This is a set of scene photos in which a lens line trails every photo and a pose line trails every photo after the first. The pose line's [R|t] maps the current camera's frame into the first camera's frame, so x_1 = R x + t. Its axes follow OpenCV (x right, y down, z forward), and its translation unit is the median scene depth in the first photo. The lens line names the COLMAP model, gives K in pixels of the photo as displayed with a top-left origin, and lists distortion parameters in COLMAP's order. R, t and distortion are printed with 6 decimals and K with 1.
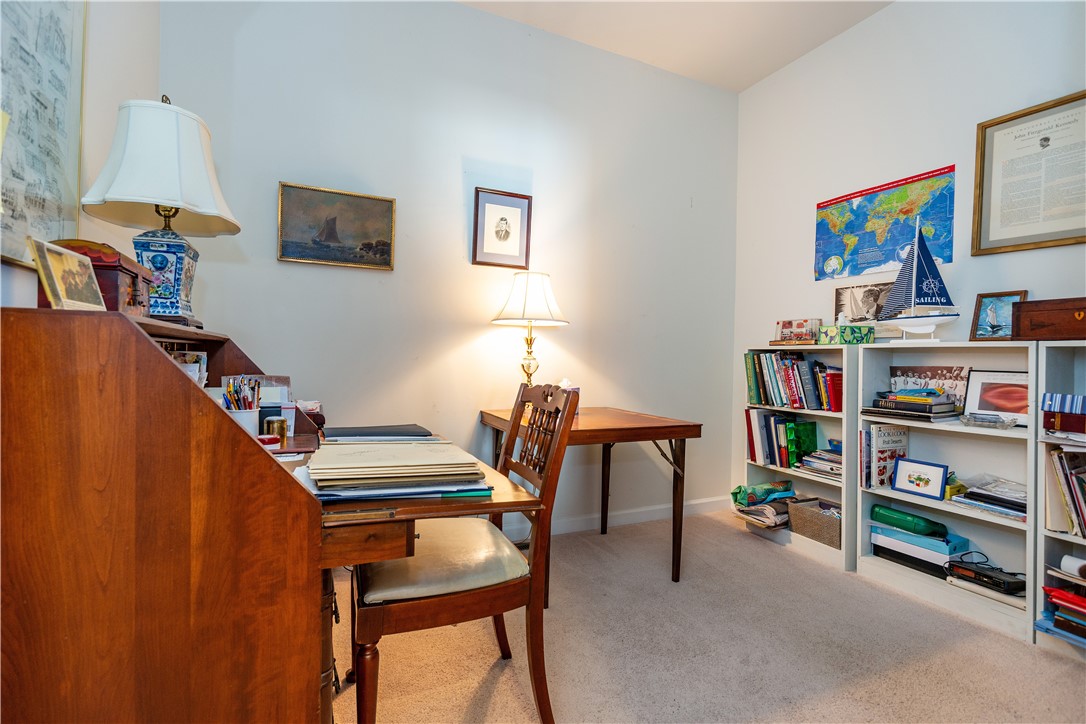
lens RADIAL K [[495.5, 0, 542.3], [0, 495.5, 362.3], [0, 0, 1]] dist [0.001145, -0.000347]
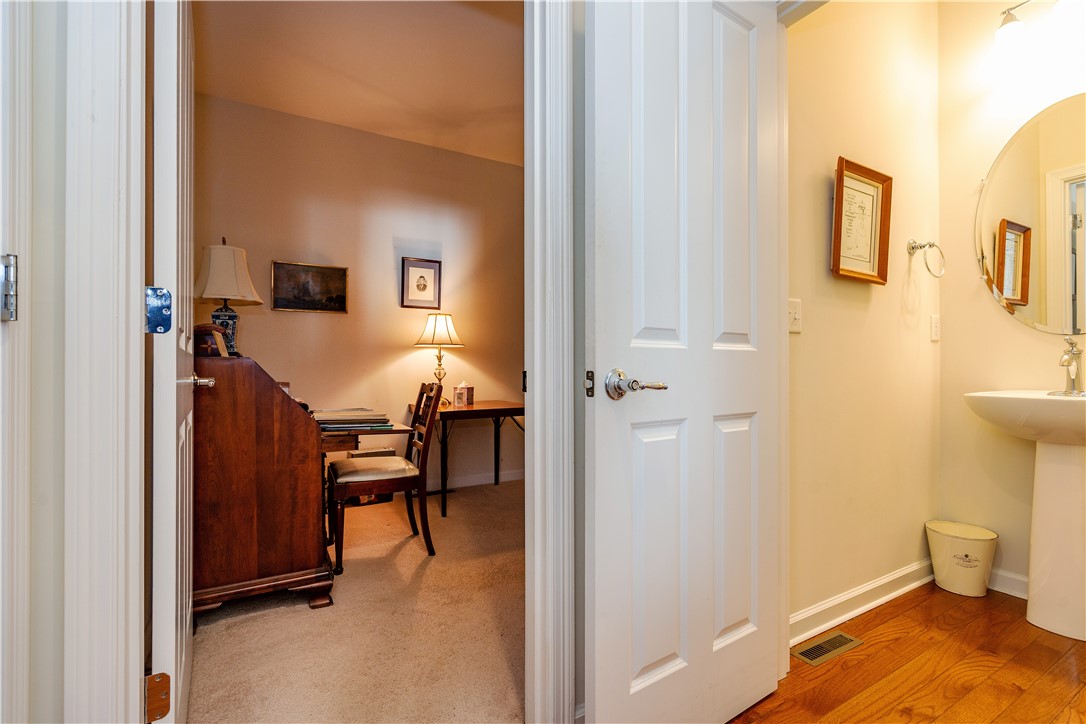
lens RADIAL K [[495.5, 0, 547.5], [0, 495.5, 366.0], [0, 0, 1]] dist [0.001145, -0.000347]
pose [[0.995814, -0.021701, 0.088791, 0.197789], [0.022452, 0.999720, -0.007462, 0.003230], [-0.088604, 0.009425, 0.996022, -0.653983]]
